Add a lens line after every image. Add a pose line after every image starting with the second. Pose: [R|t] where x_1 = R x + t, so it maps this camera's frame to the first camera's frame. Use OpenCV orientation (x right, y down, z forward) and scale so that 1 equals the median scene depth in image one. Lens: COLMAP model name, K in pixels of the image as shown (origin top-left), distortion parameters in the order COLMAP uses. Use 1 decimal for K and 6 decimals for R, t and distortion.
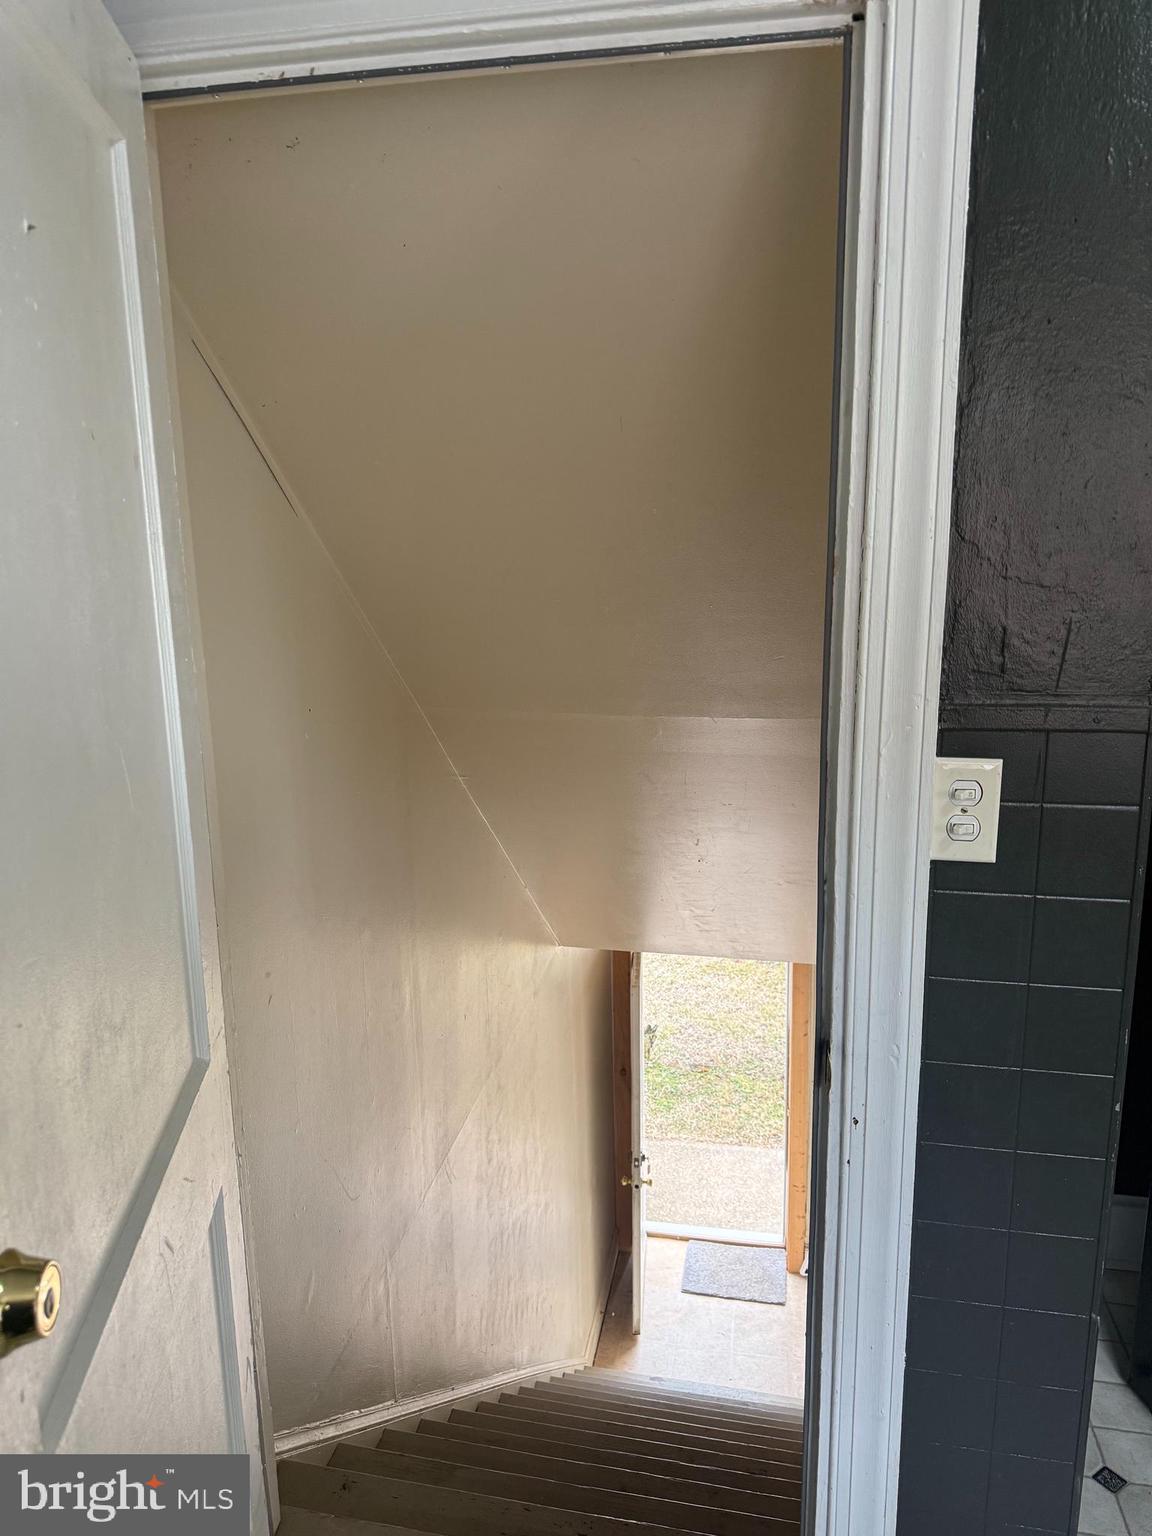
lens RADIAL K [[1084.0, 0, 579.7], [0, 1084.0, 768.9], [0, 0, 1]] dist [0.029418, -0.030166]
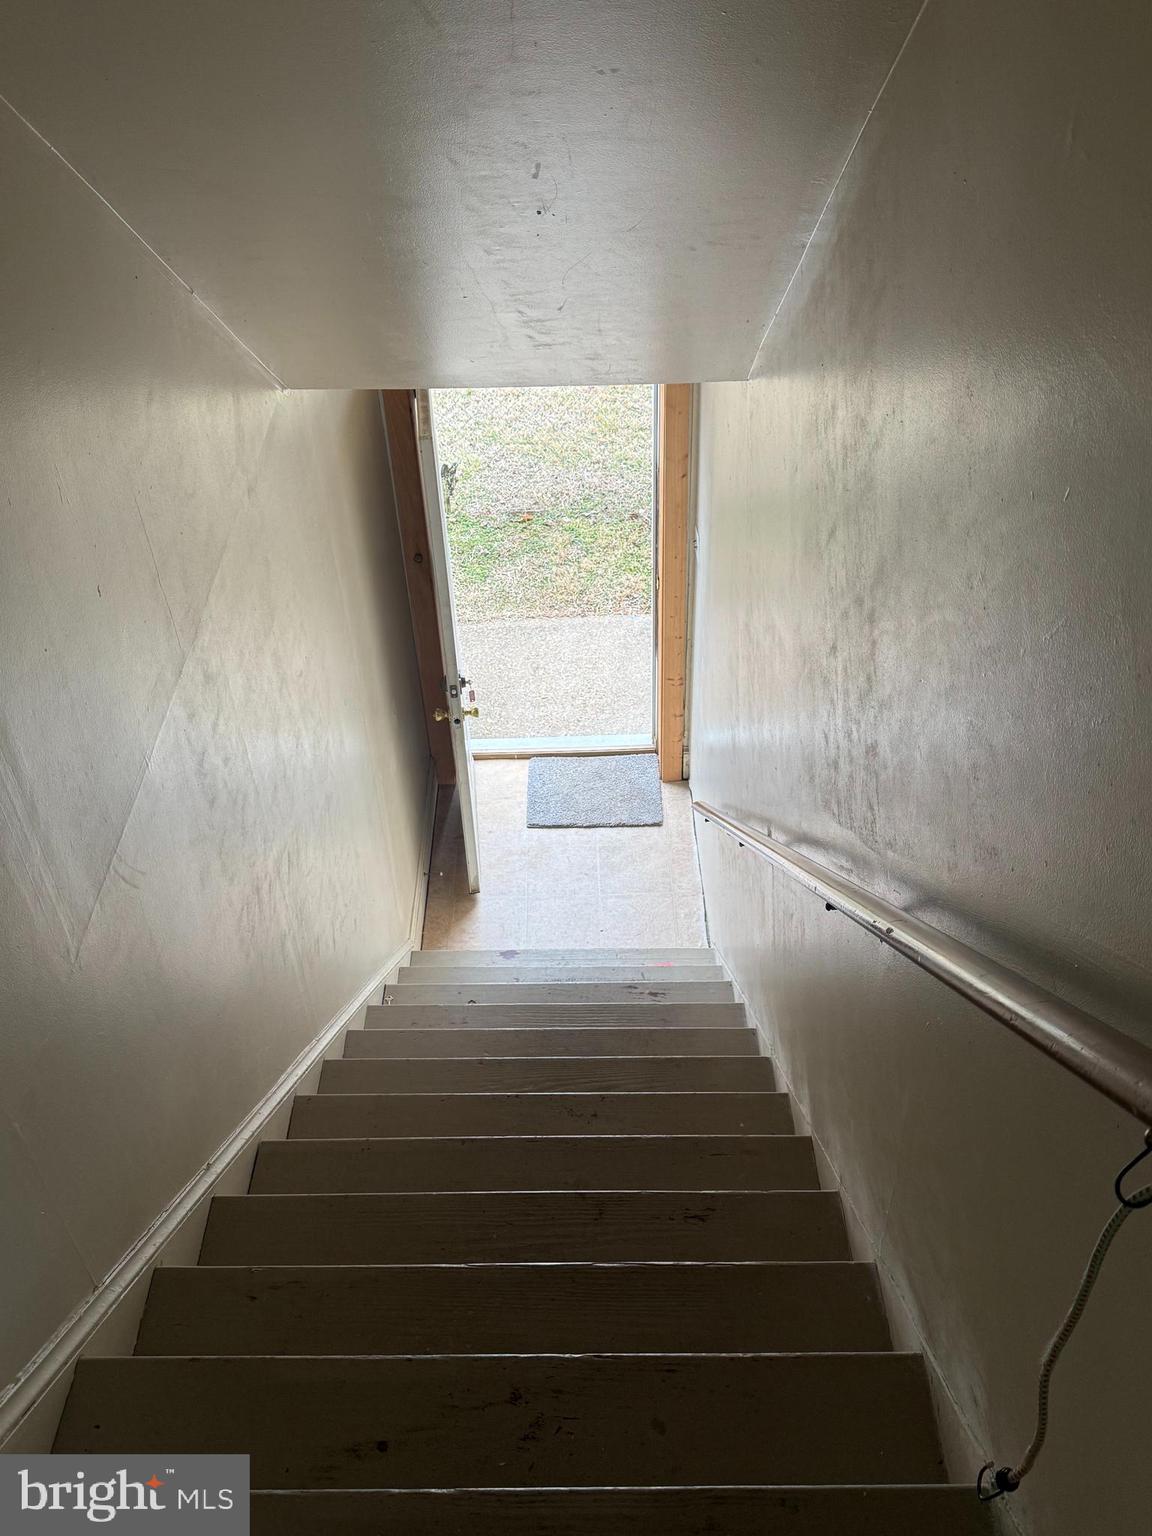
lens RADIAL K [[1313.9, 0, 590.6], [0, 1313.9, 769.9], [0, 0, 1]] dist [0.057580, -0.021776]
pose [[0.980278, -0.132465, 0.146654, 0.007890], [0.047300, 0.877792, 0.476701, 0.013173], [-0.191878, -0.460363, 0.866746, 0.219370]]
